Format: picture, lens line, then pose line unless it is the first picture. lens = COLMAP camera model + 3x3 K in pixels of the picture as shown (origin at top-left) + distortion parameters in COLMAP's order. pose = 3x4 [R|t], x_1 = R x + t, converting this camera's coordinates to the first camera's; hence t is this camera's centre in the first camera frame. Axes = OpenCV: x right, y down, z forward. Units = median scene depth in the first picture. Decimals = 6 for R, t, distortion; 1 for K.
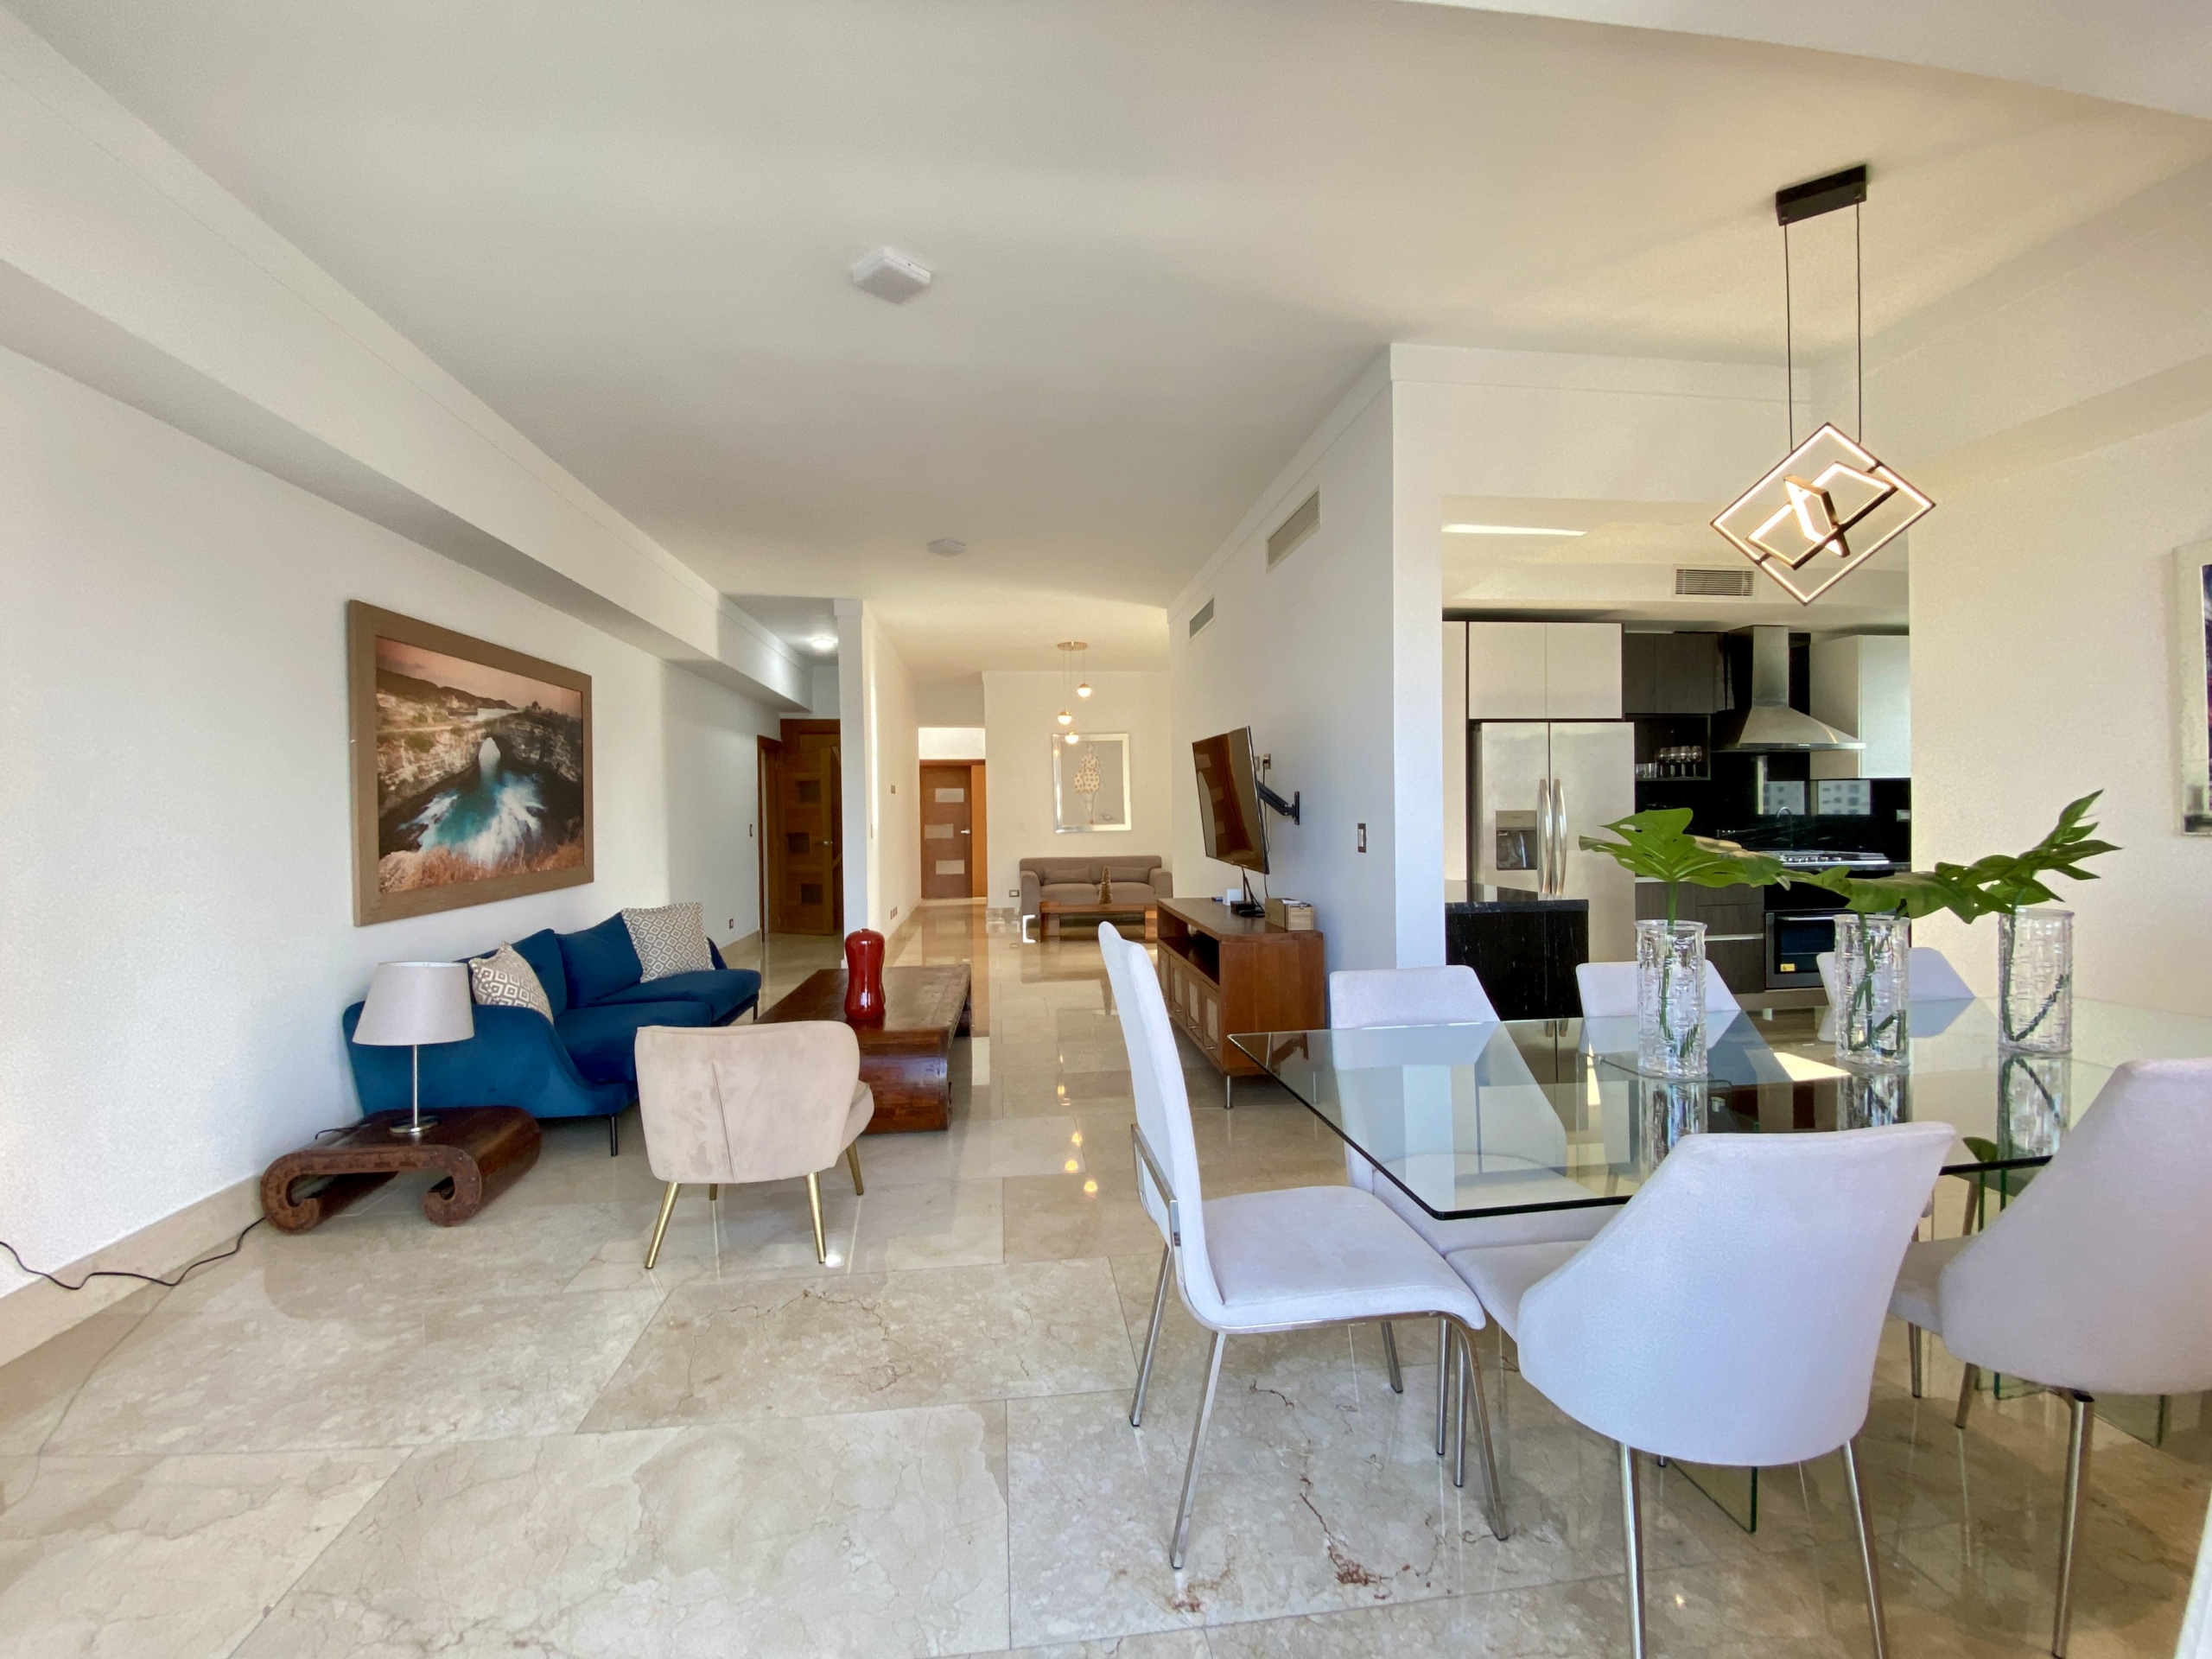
lens RADIAL K [[910.0, 0, 1105.5], [0, 910.0, 827.6], [0, 0, 1]] dist [0.032427, -0.029476]
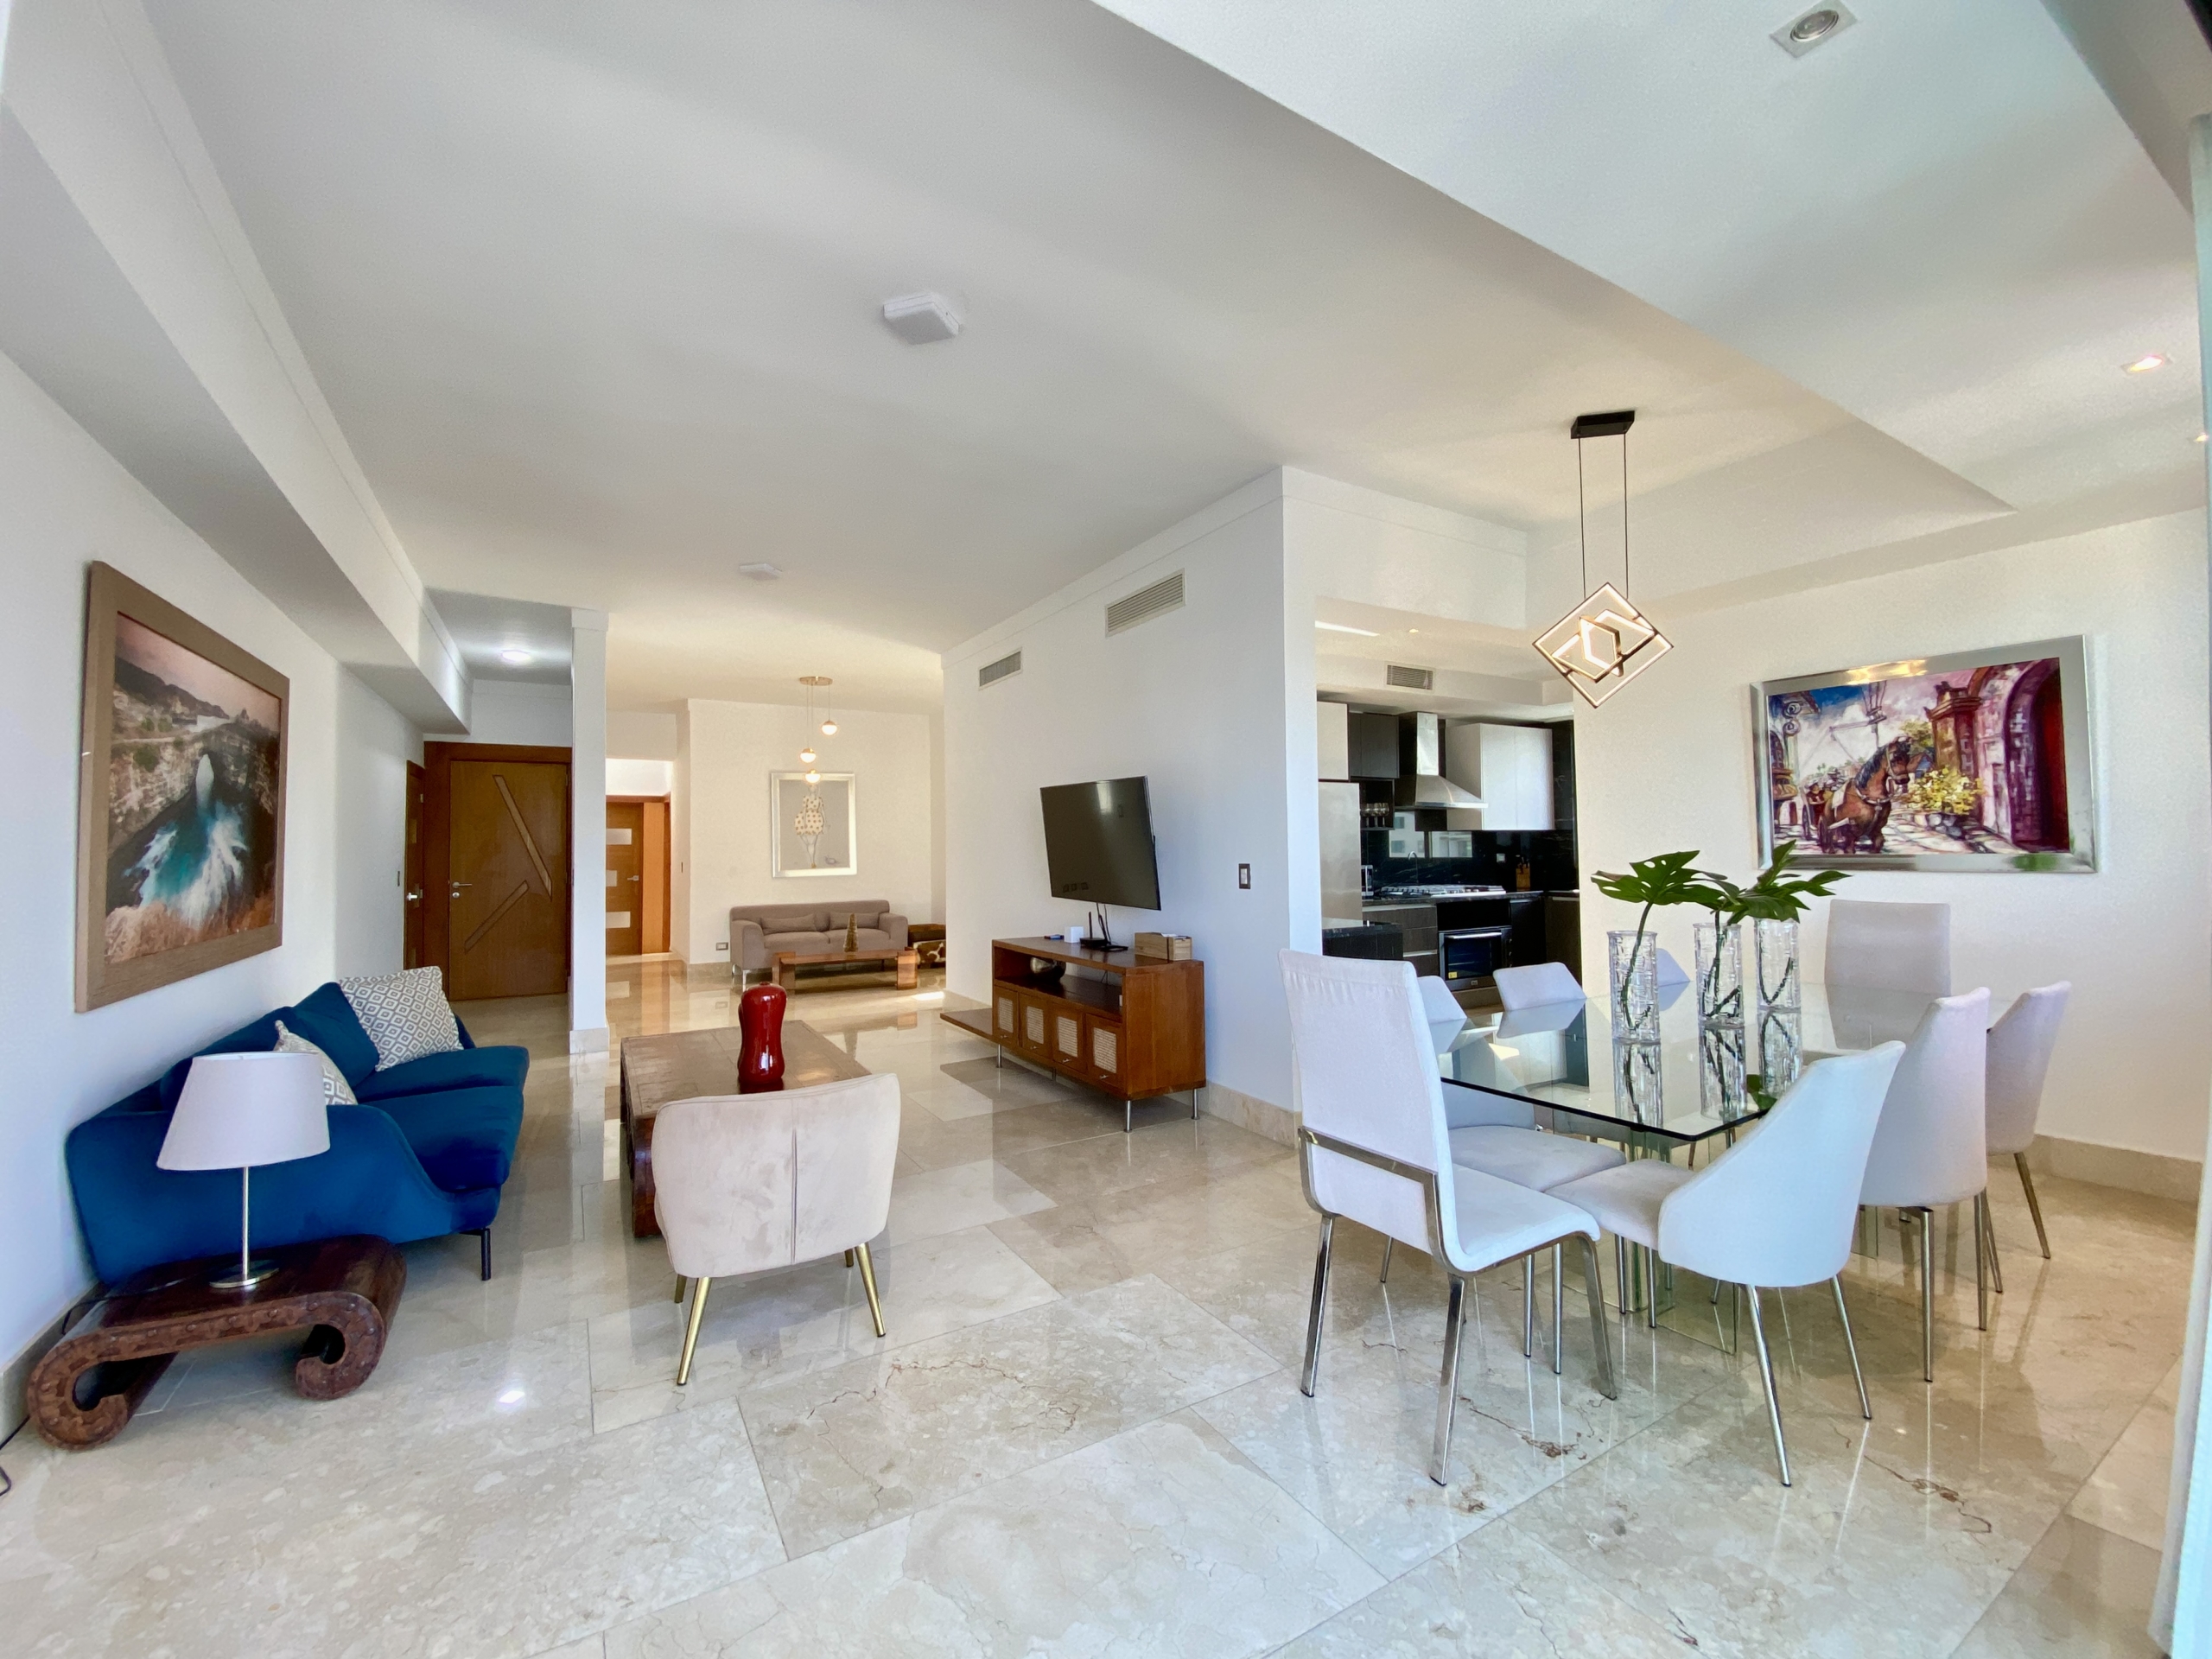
lens RADIAL K [[910.0, 0, 1105.5], [0, 910.0, 827.6], [0, 0, 1]] dist [0.032427, -0.029476]
pose [[0.910969, 0.013221, 0.412263, -0.327766], [0.006947, 0.998853, -0.047383, 0.002418], [-0.412417, 0.046029, 0.909832, 0.021927]]
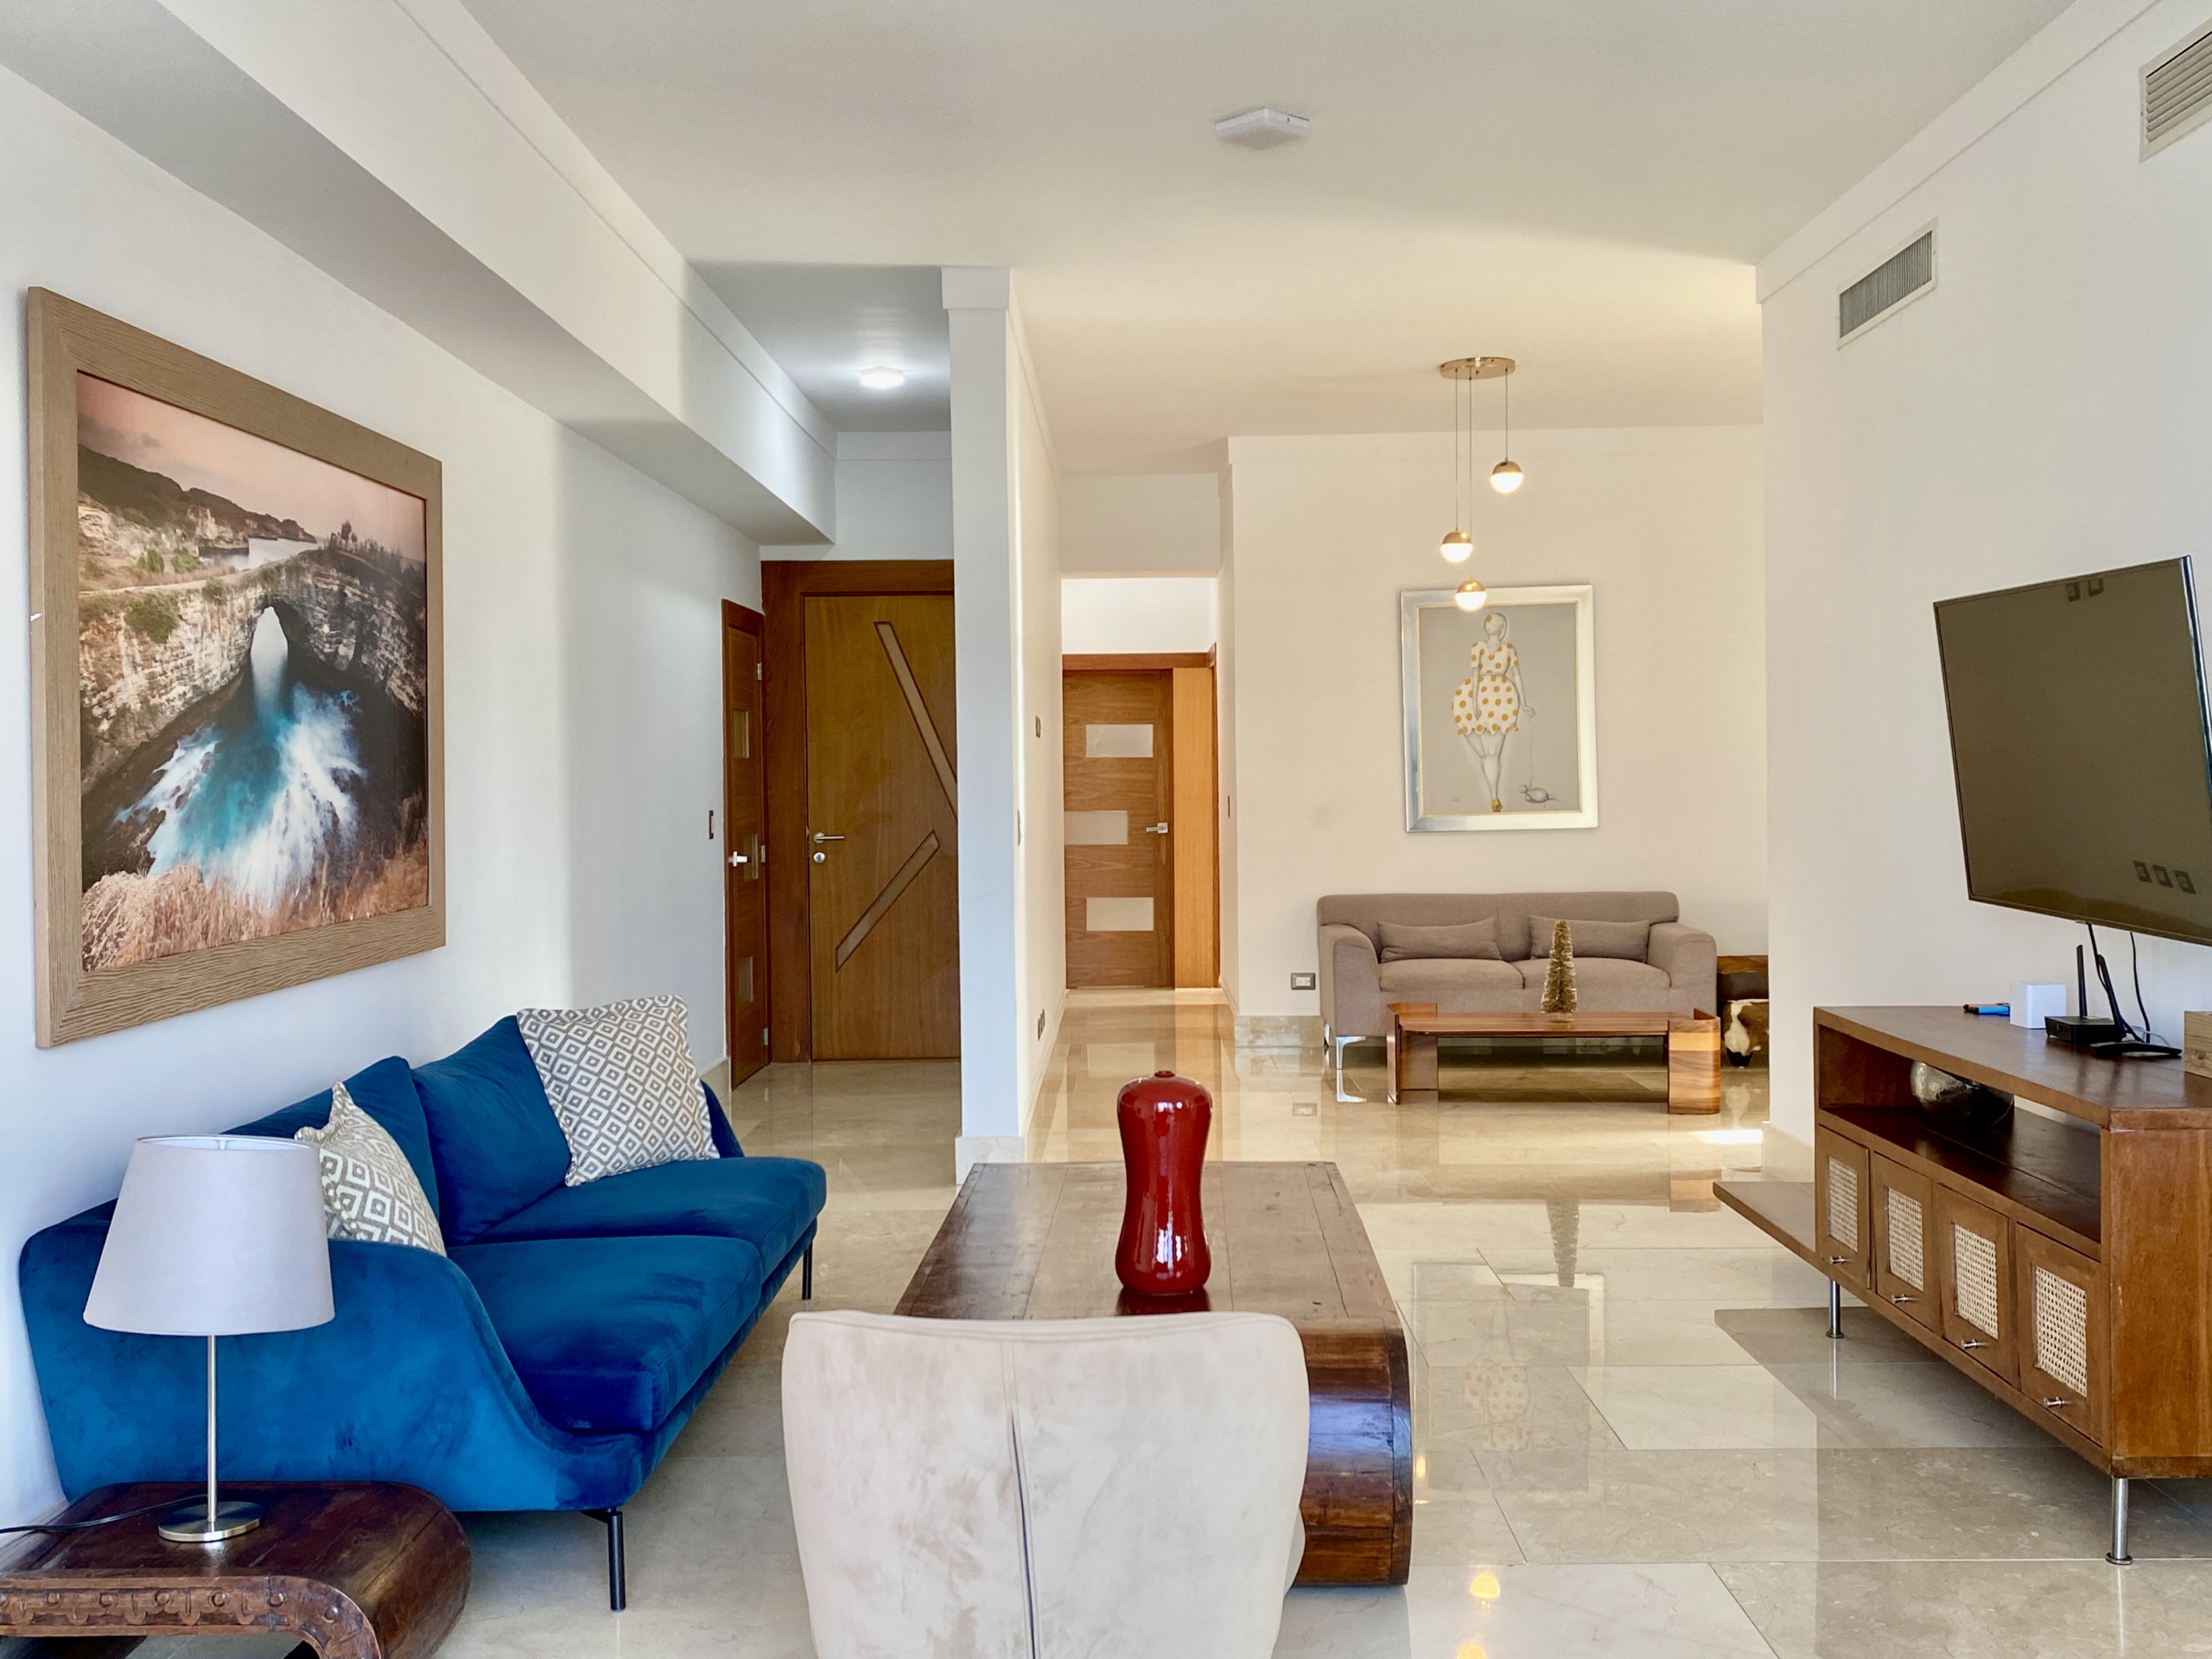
lens RADIAL K [[2186.6, 0, 1106.0], [0, 2186.6, 829.5], [0, 0, 1]] dist [0.084901, -0.187166]
pose [[0.992192, 0.004970, -0.124625, -0.166796], [-0.004284, 0.999974, 0.005771, -0.002532], [0.124650, -0.005192, 0.992187, 0.032074]]
